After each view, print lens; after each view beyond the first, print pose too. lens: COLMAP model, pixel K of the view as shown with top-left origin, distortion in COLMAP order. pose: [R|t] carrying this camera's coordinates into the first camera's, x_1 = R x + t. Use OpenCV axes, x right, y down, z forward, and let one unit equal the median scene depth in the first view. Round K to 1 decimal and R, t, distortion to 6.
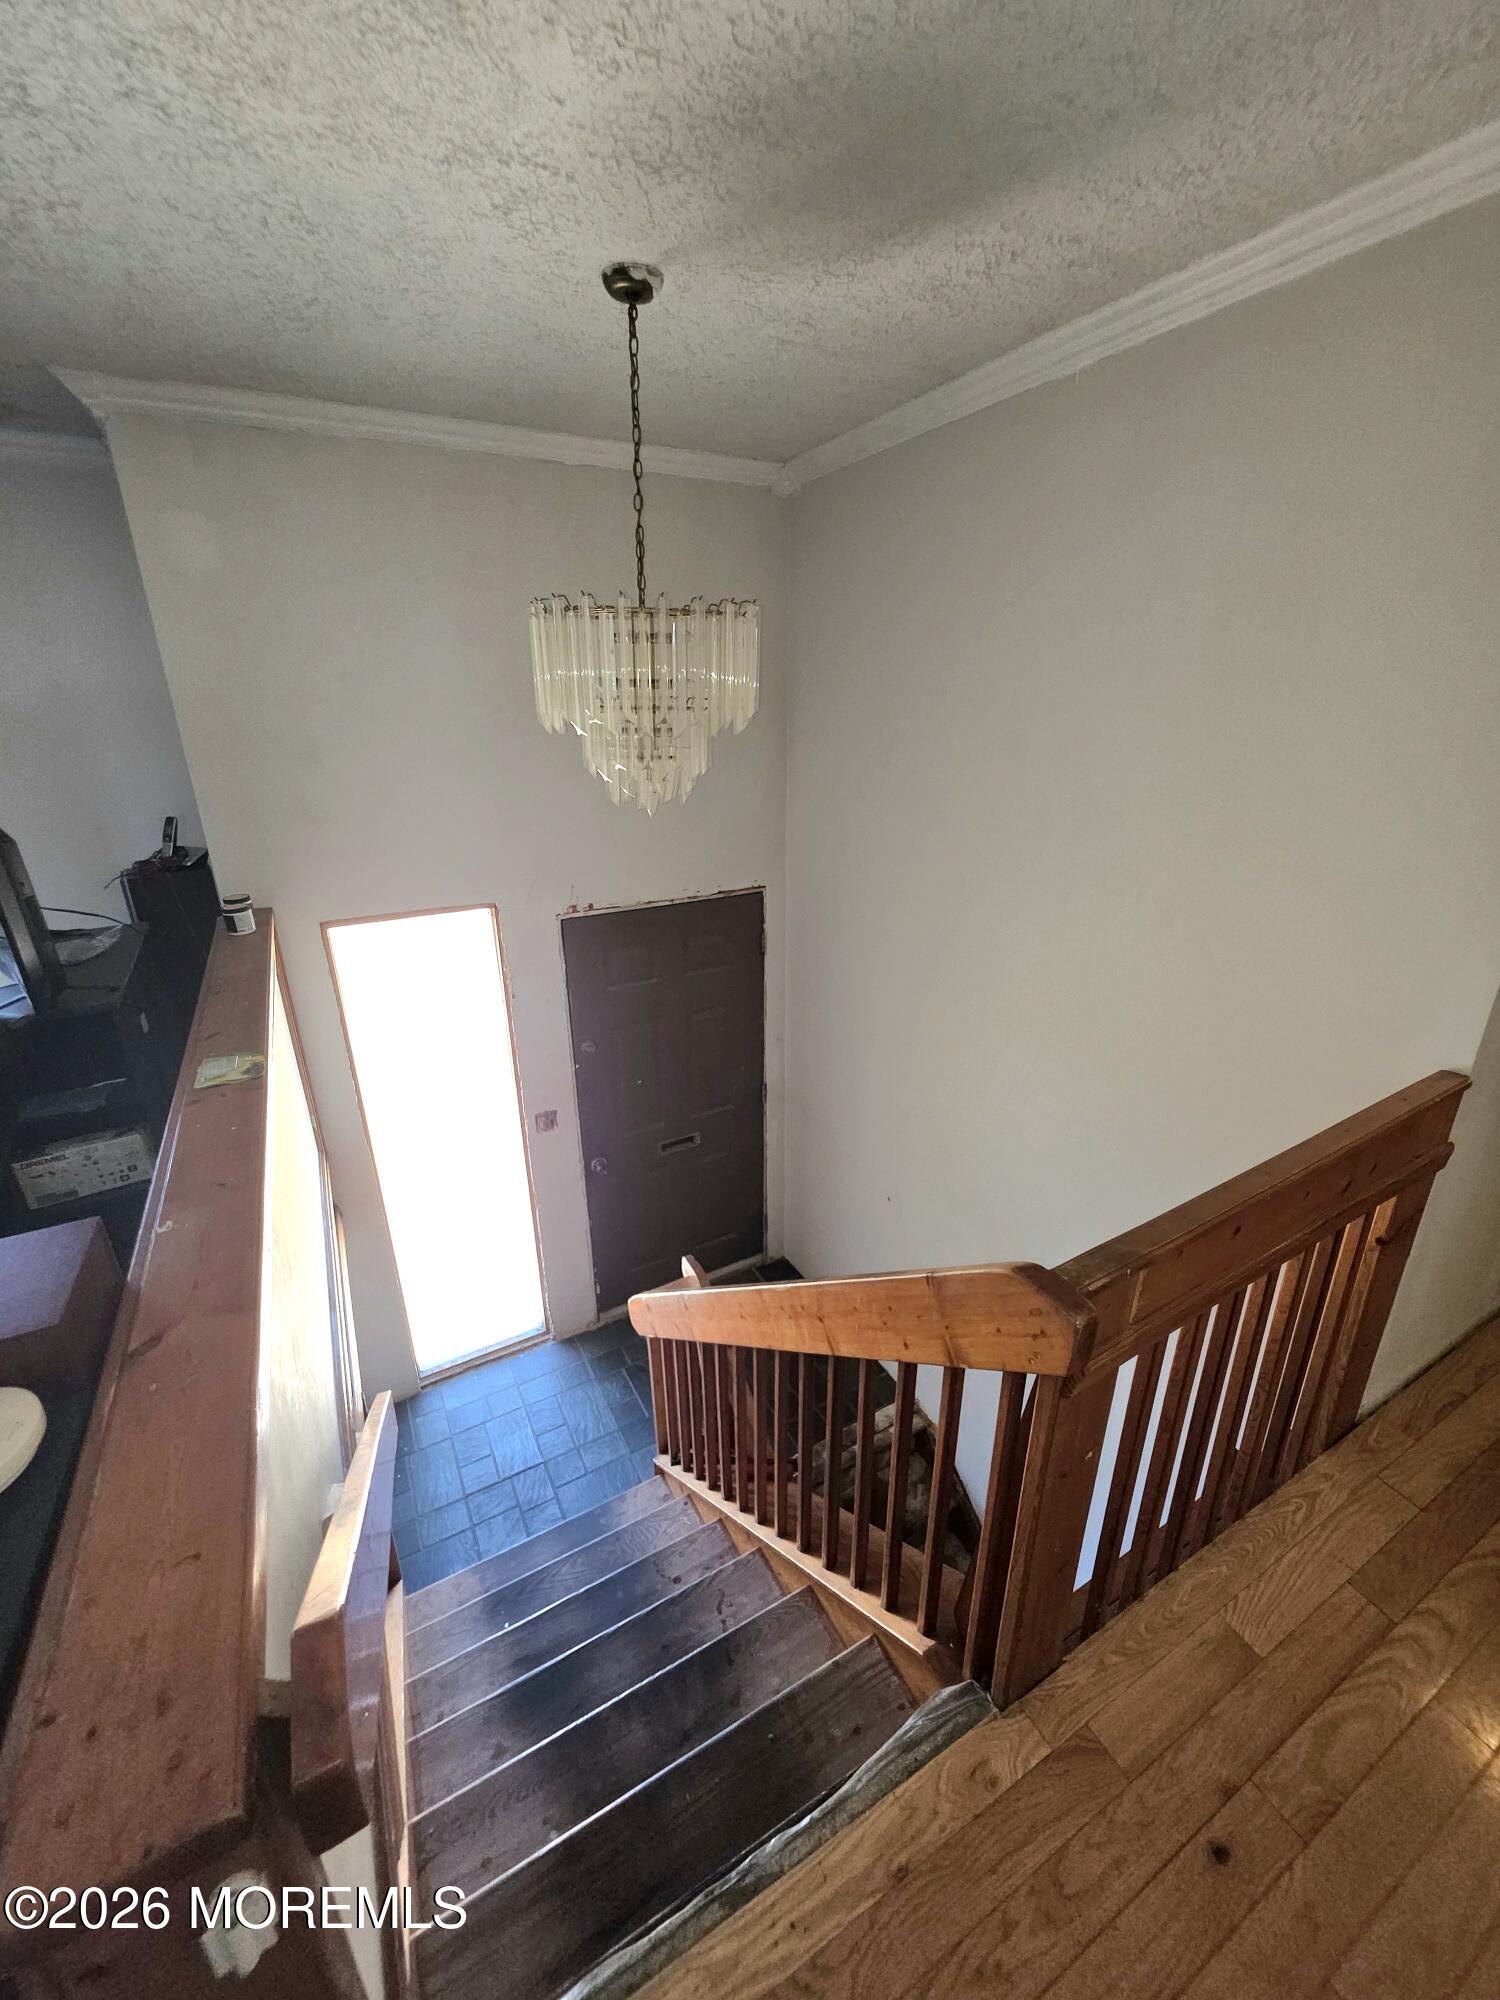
lens RADIAL K [[798.1, 0, 742.0], [0, 798.1, 998.7], [0, 0, 1]] dist [0.004201, -0.000139]
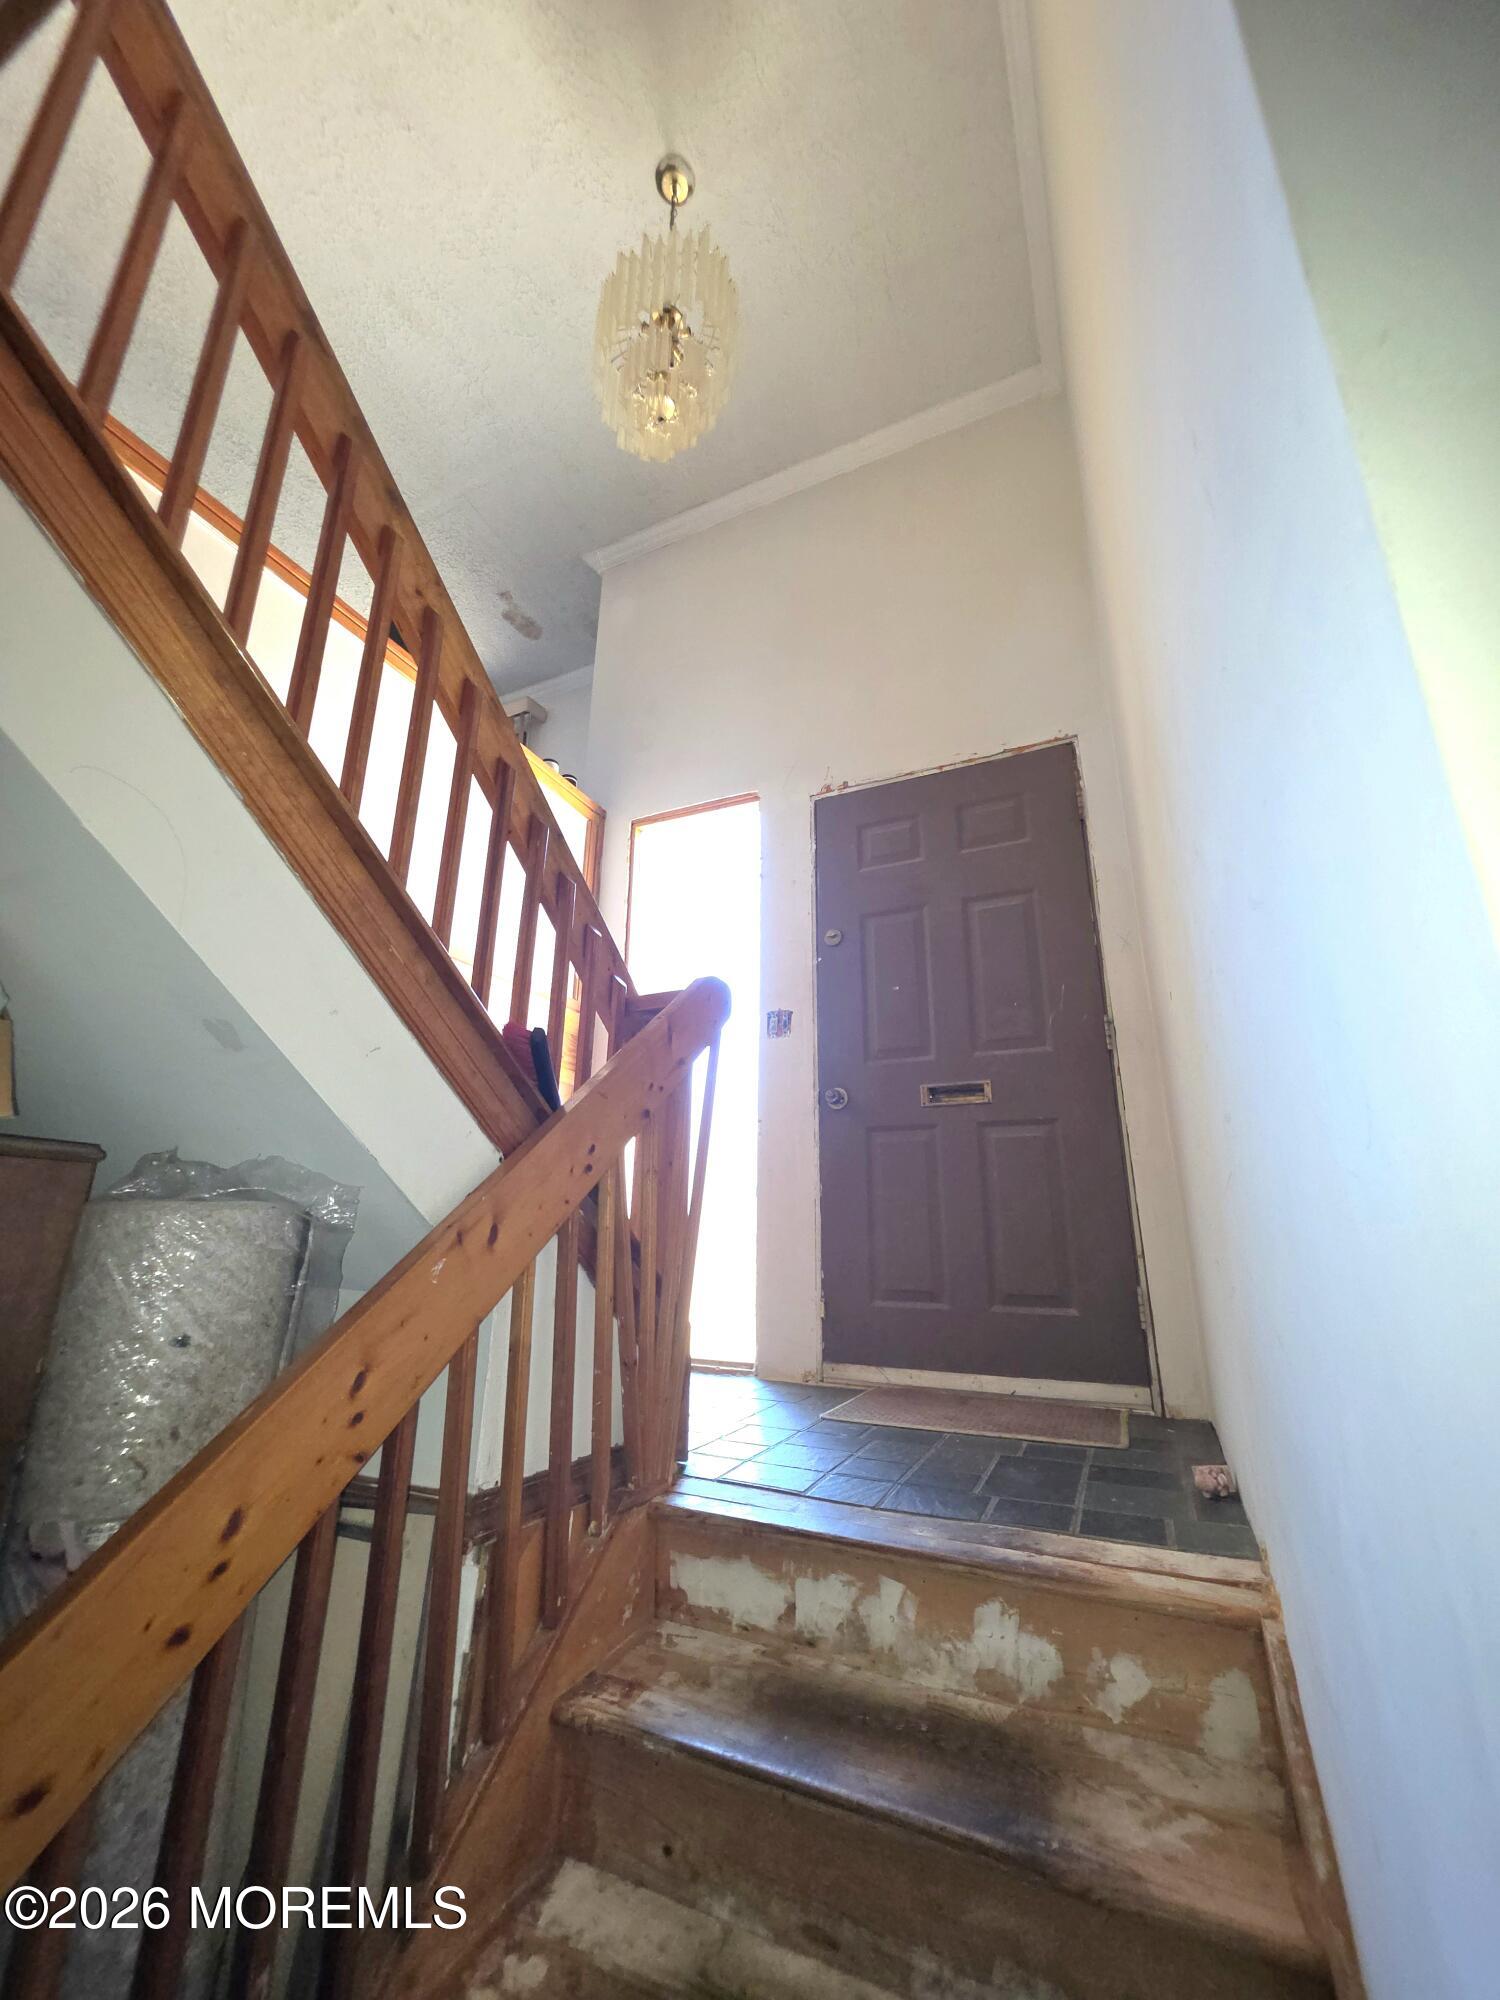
lens RADIAL K [[798.1, 0, 746.5], [0, 798.1, 991.3], [0, 0, 1]] dist [0.004201, -0.000139]
pose [[0.597713, -0.221316, -0.770557, 0.491738], [-0.302646, 0.827739, -0.472498, 0.677188], [0.742392, 0.515624, 0.427769, 0.768237]]
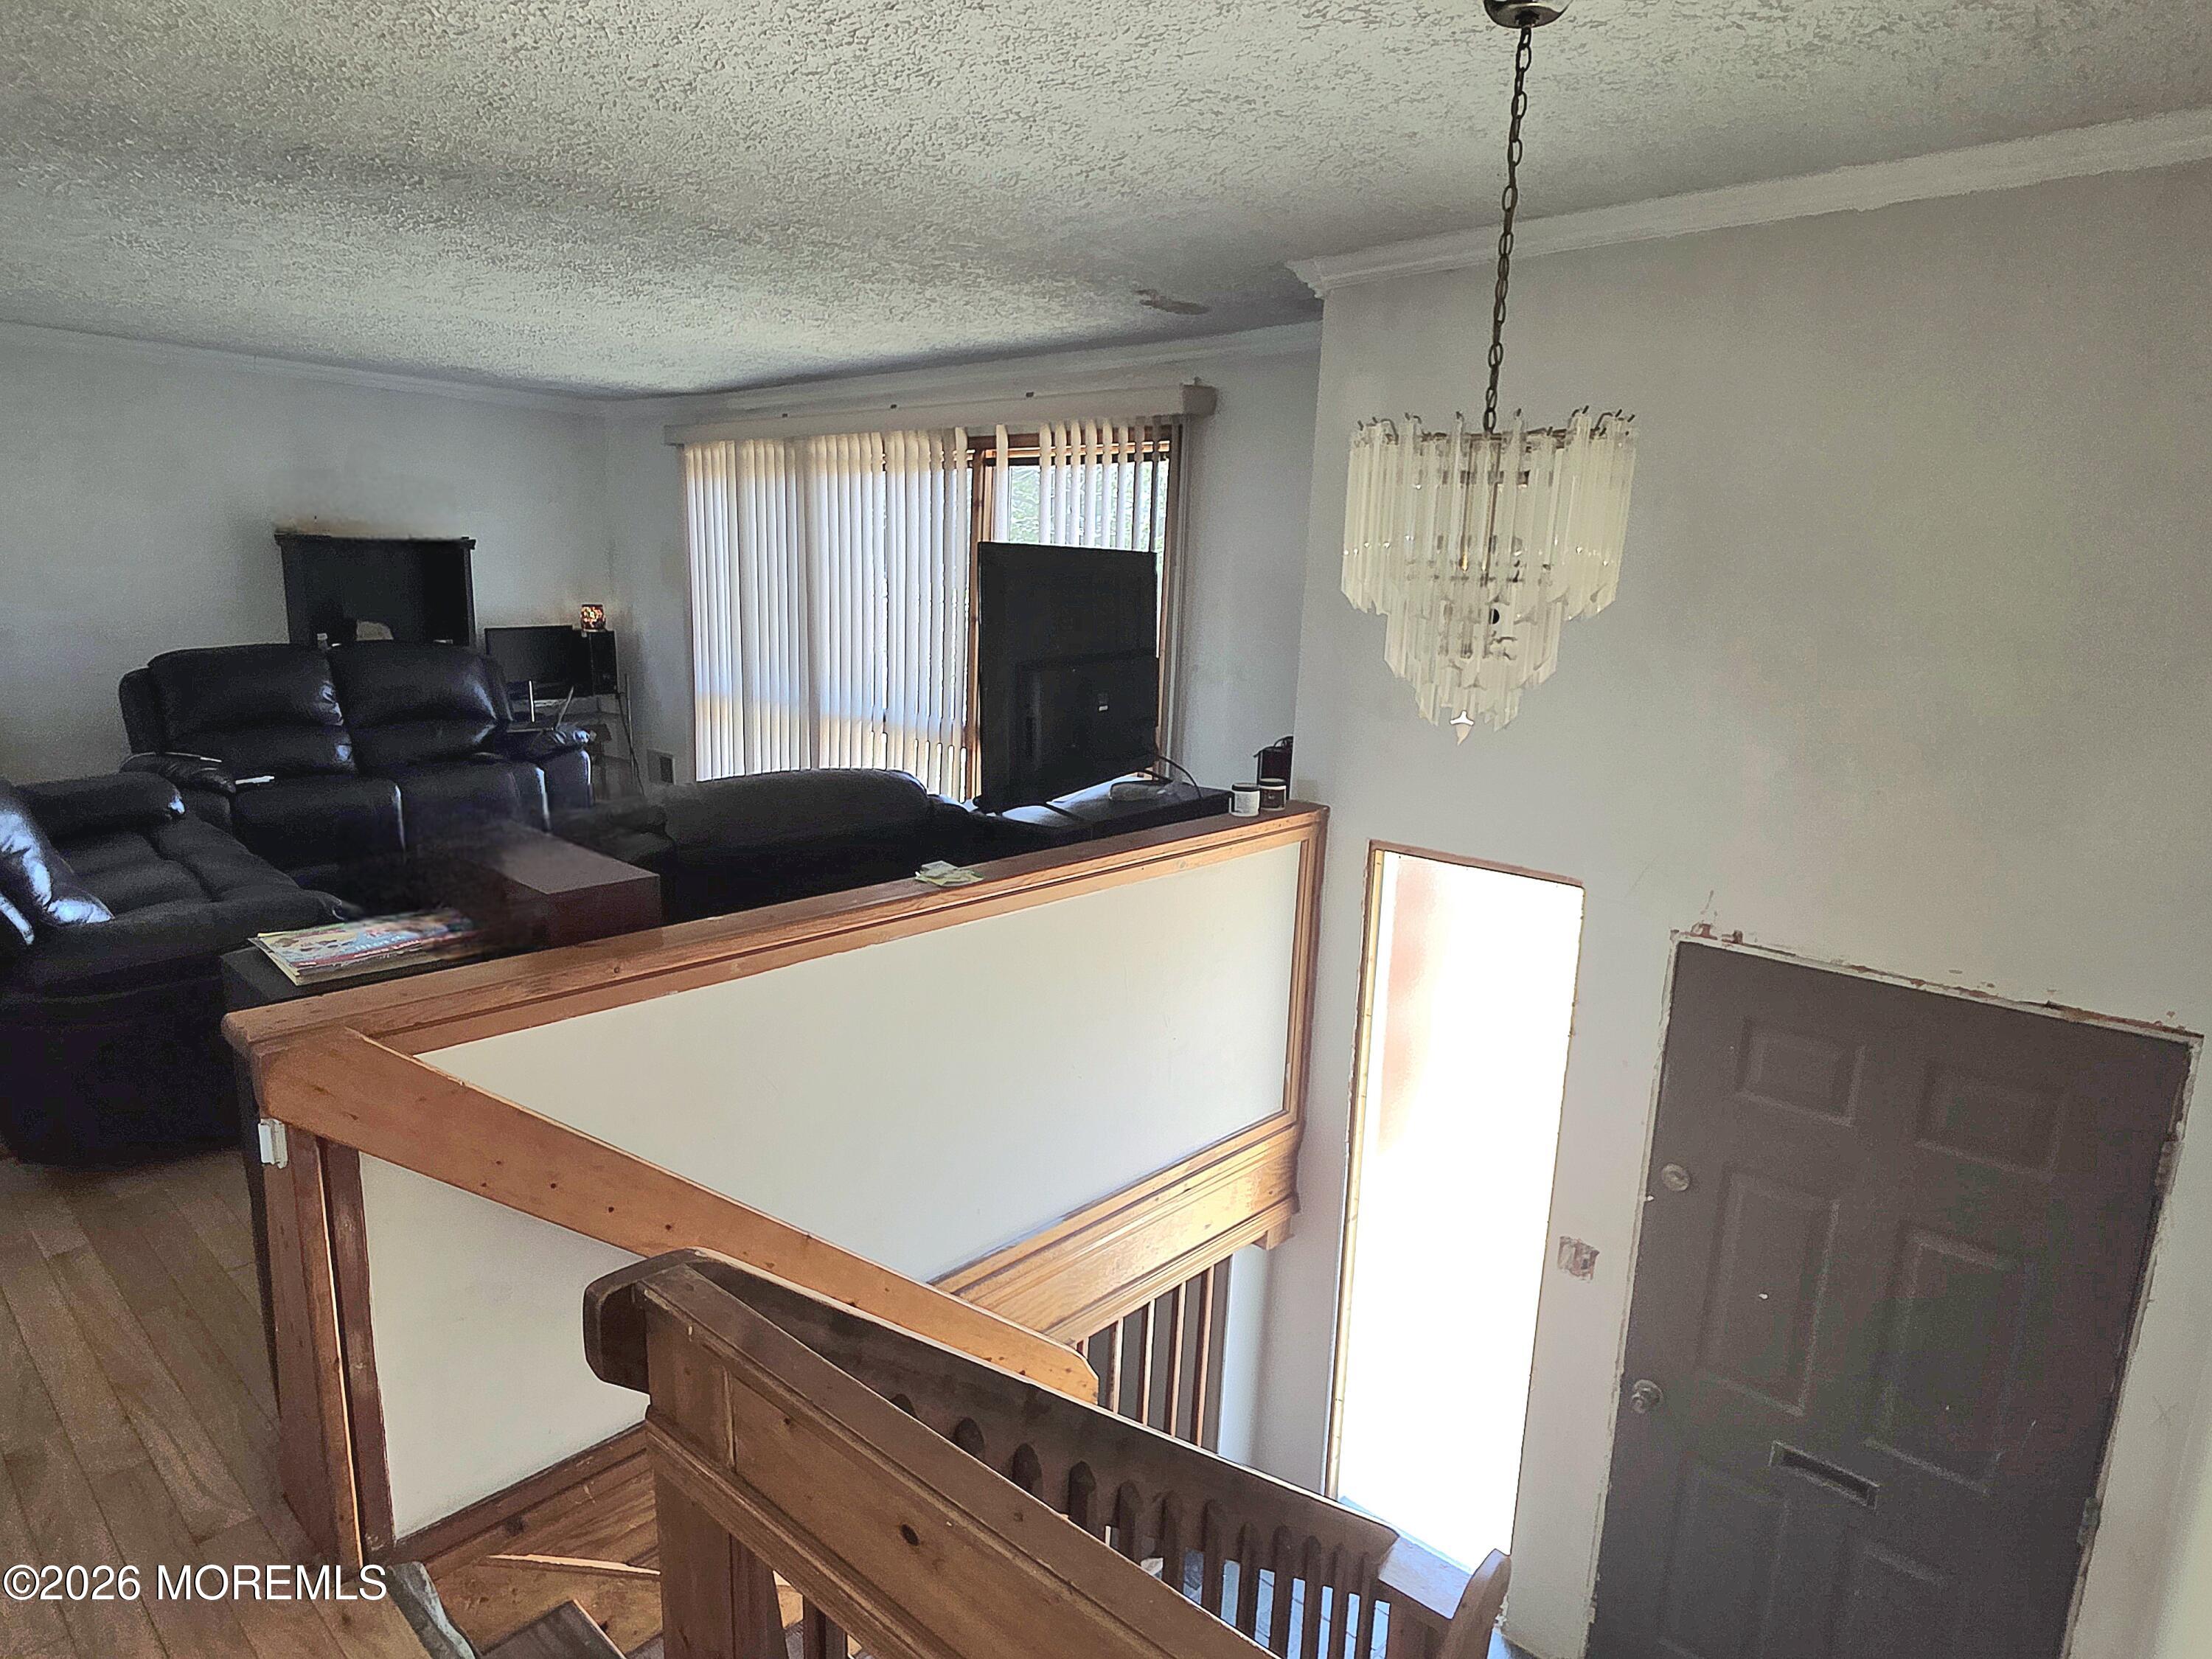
lens RADIAL K [[1288.9, 0, 1098.5], [0, 1288.9, 840.6], [0, 0, 1]] dist [0.004156, -0.000272]
pose [[0.333985, 0.208748, -0.919173, 0.578254], [-0.372436, 0.925042, 0.074755, -0.094642], [0.865878, 0.317367, 0.386695, 0.286271]]
